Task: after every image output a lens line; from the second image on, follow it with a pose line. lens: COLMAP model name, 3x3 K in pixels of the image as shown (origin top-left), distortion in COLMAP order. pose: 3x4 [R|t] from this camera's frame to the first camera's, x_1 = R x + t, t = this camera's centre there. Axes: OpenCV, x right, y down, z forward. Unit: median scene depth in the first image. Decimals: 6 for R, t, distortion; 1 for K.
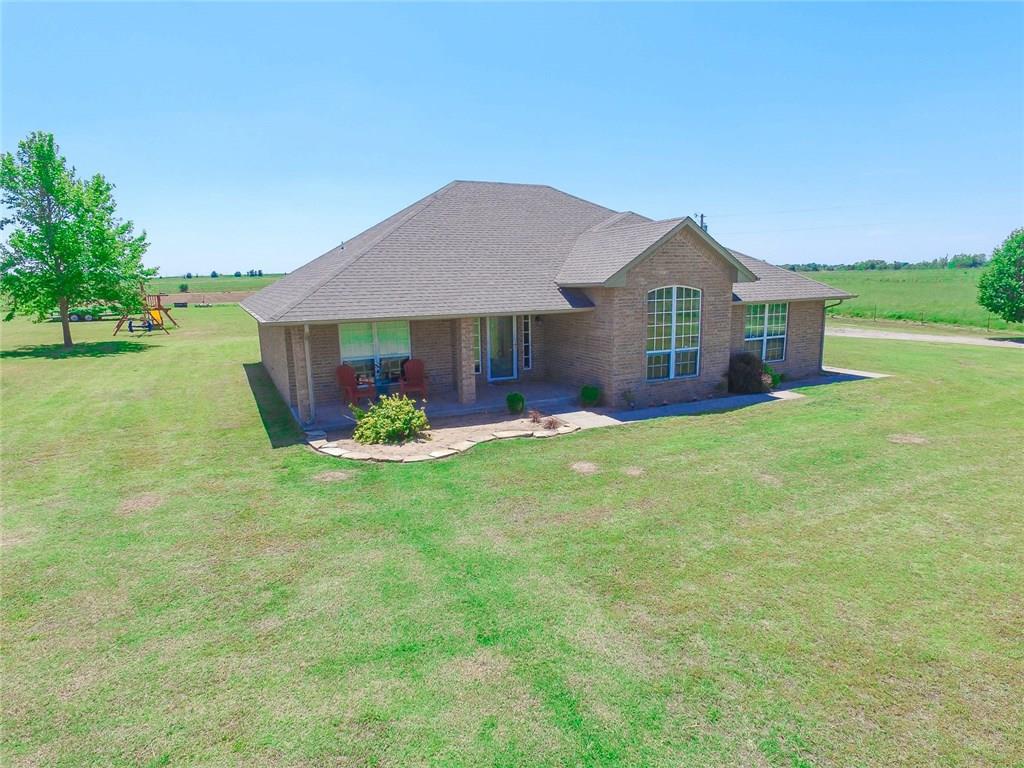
lens RADIAL K [[595.9, 0, 512.0], [0, 595.9, 384.0], [0, 0, 1]] dist [-0.012451, 0.014099]
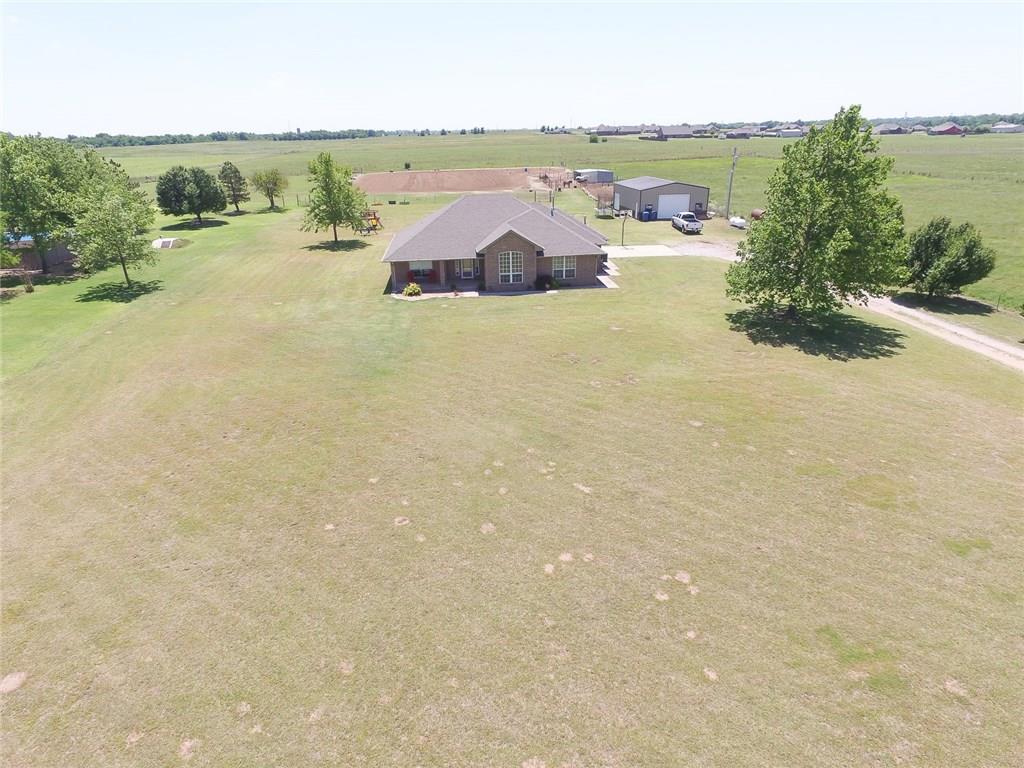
lens RADIAL K [[595.9, 0, 512.0], [0, 595.9, 384.0], [0, 0, 1]] dist [-0.012451, 0.014099]
pose [[0.936204, 0.136327, -0.323941, 1.310792], [-0.058506, 0.969296, 0.238835, -0.231549], [0.346555, -0.204646, 0.915434, -1.816348]]
